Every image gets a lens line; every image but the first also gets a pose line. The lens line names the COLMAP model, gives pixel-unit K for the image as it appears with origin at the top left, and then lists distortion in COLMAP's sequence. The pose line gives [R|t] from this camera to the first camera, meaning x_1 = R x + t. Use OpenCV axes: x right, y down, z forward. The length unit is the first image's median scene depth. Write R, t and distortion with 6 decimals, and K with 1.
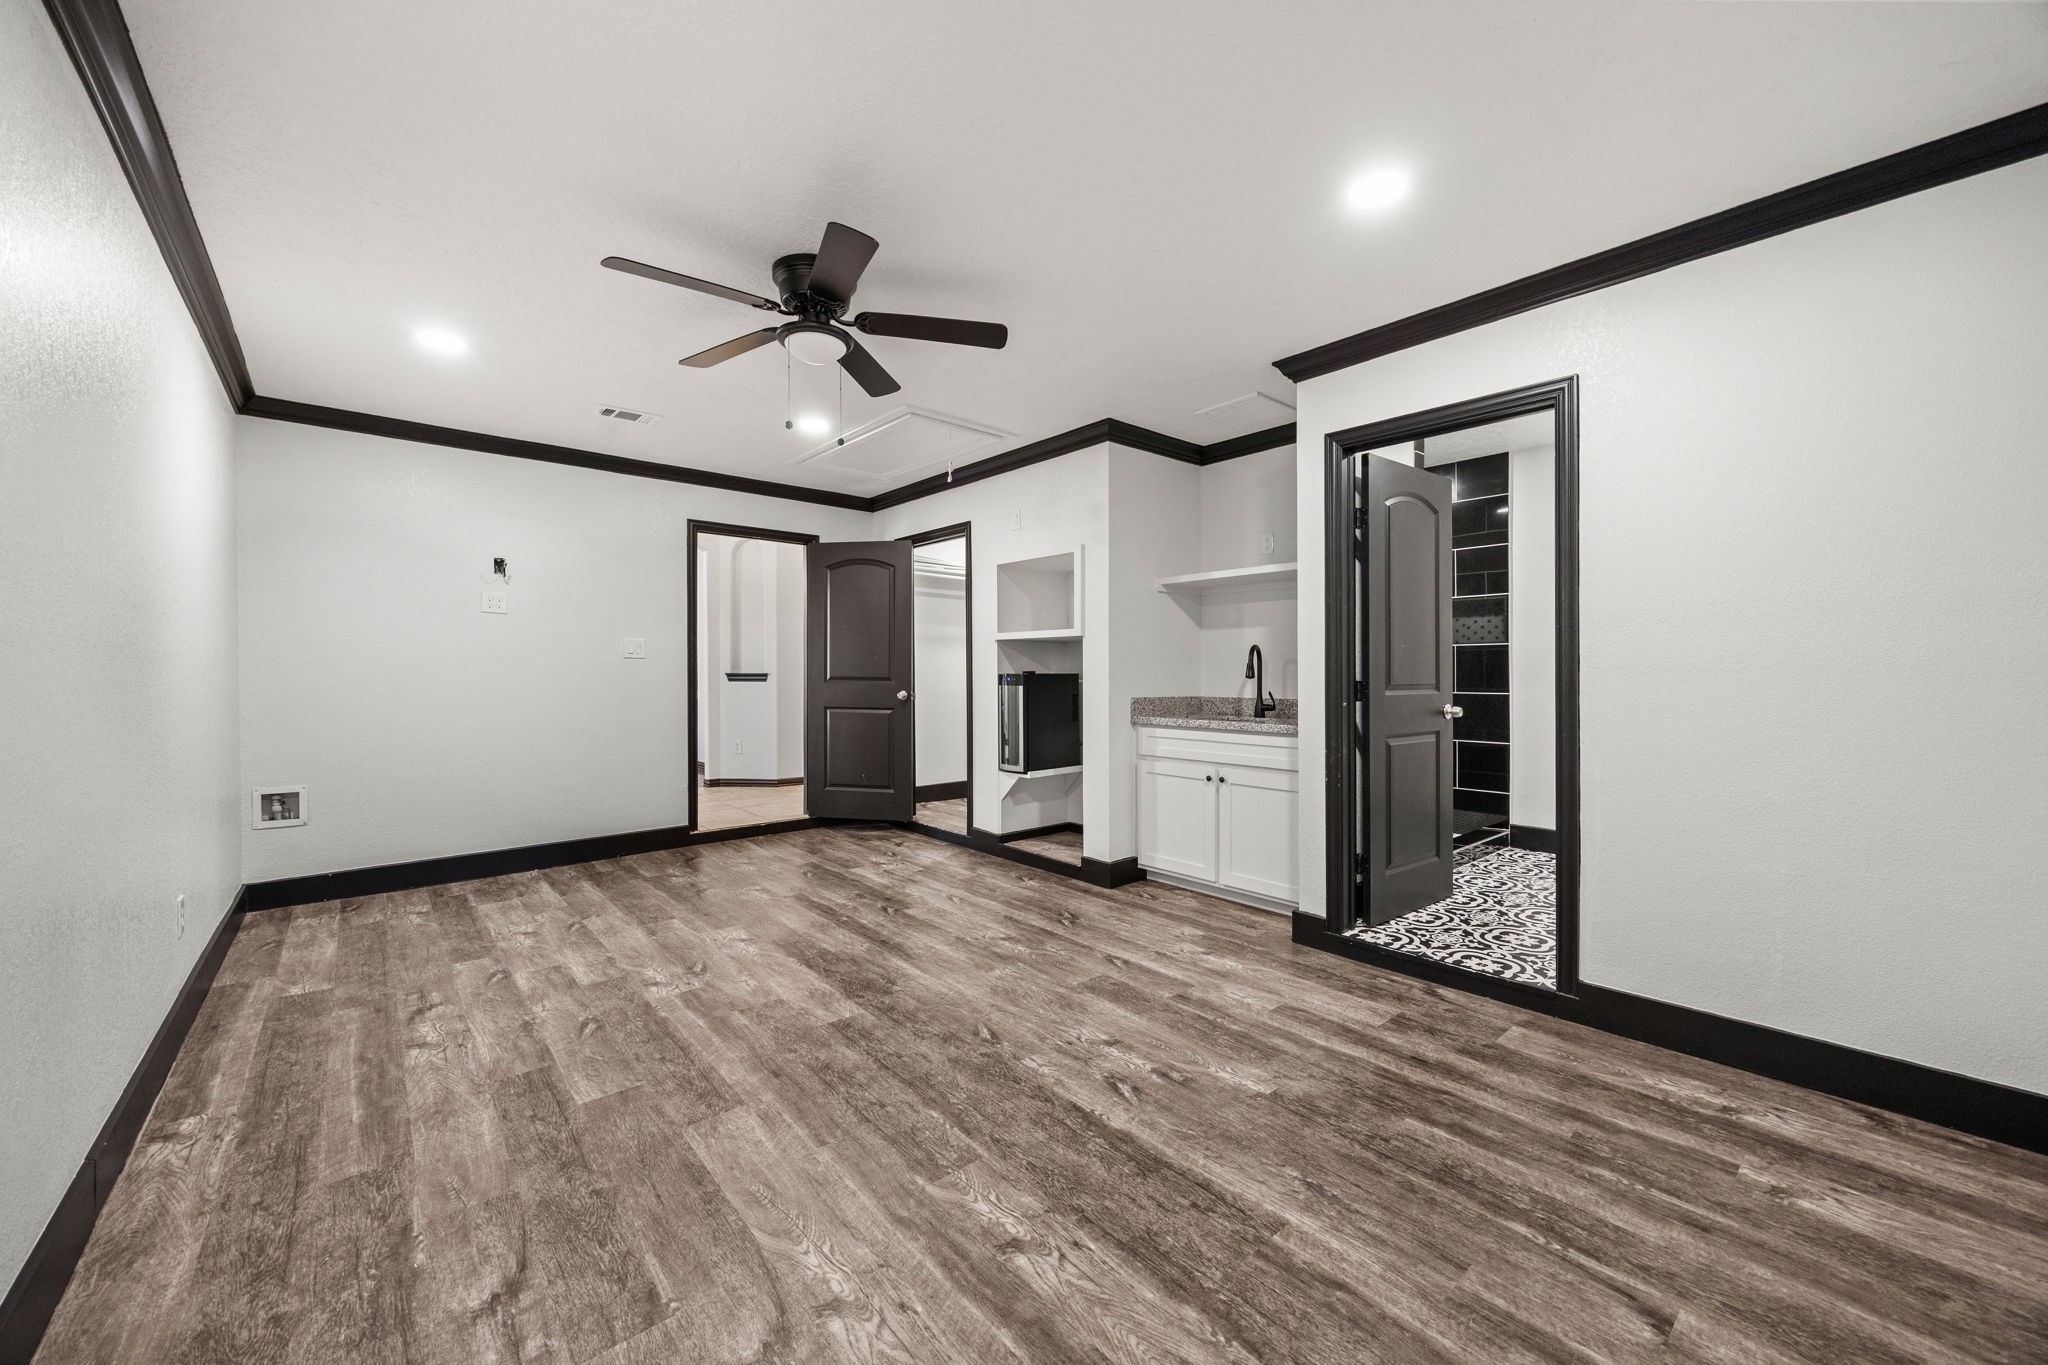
lens RADIAL K [[778.1, 0, 1027.9], [0, 778.1, 677.2], [0, 0, 1]] dist [0.000103, -0.000141]
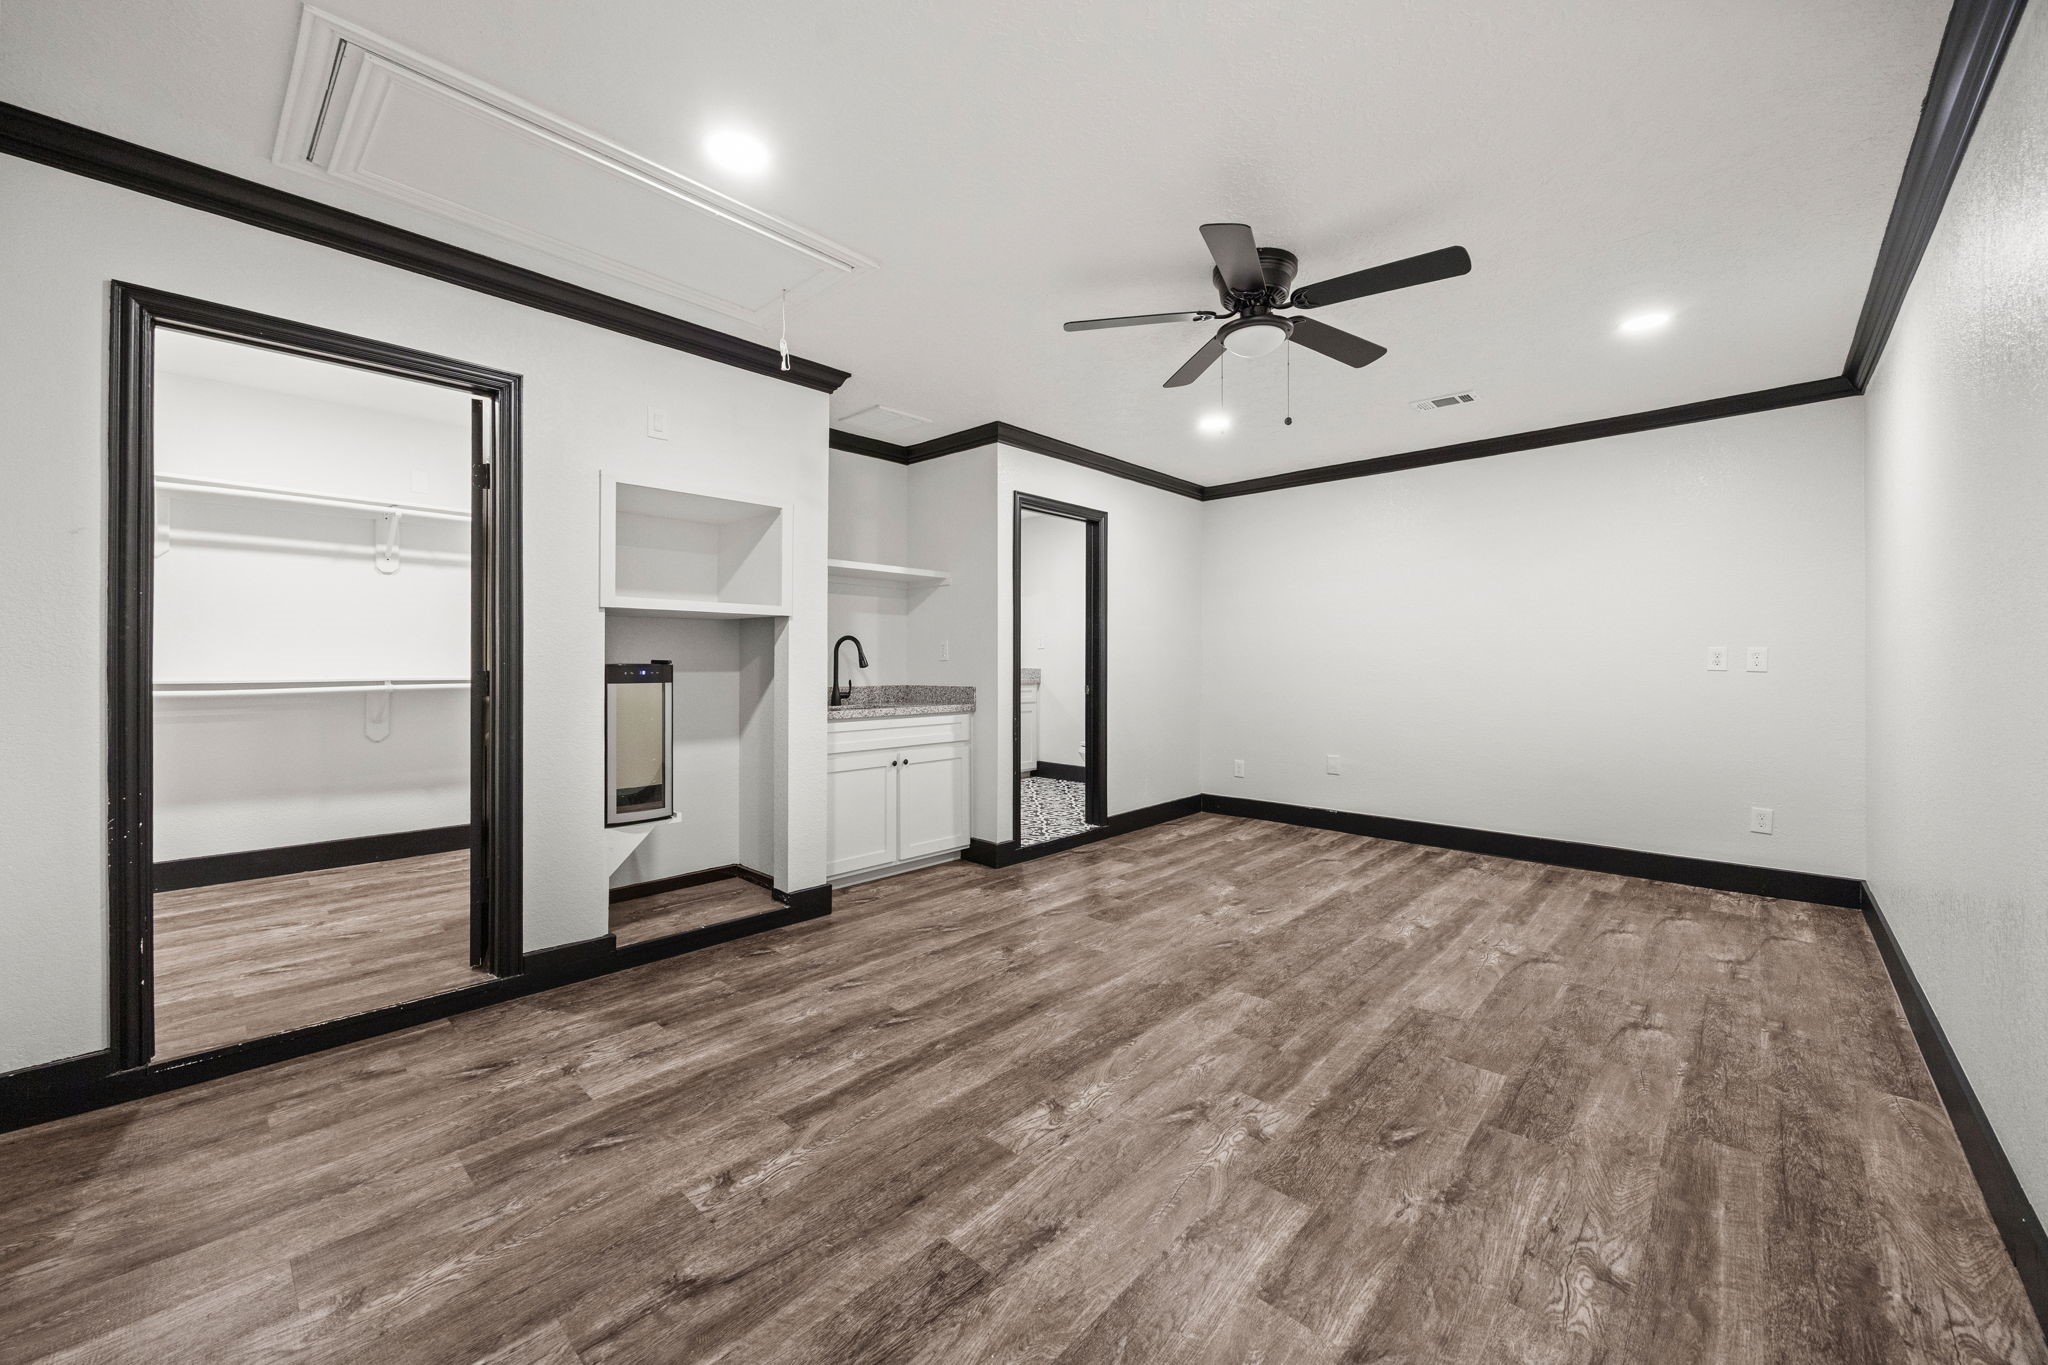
lens RADIAL K [[778.1, 0, 1027.9], [0, 778.1, 677.2], [0, 0, 1]] dist [0.000103, -0.000141]
pose [[-0.110082, -0.018354, 0.993753, -1.097894], [0.006388, 0.999796, 0.019173, -0.005995], [-0.993902, 0.008458, -0.109942, 1.252387]]
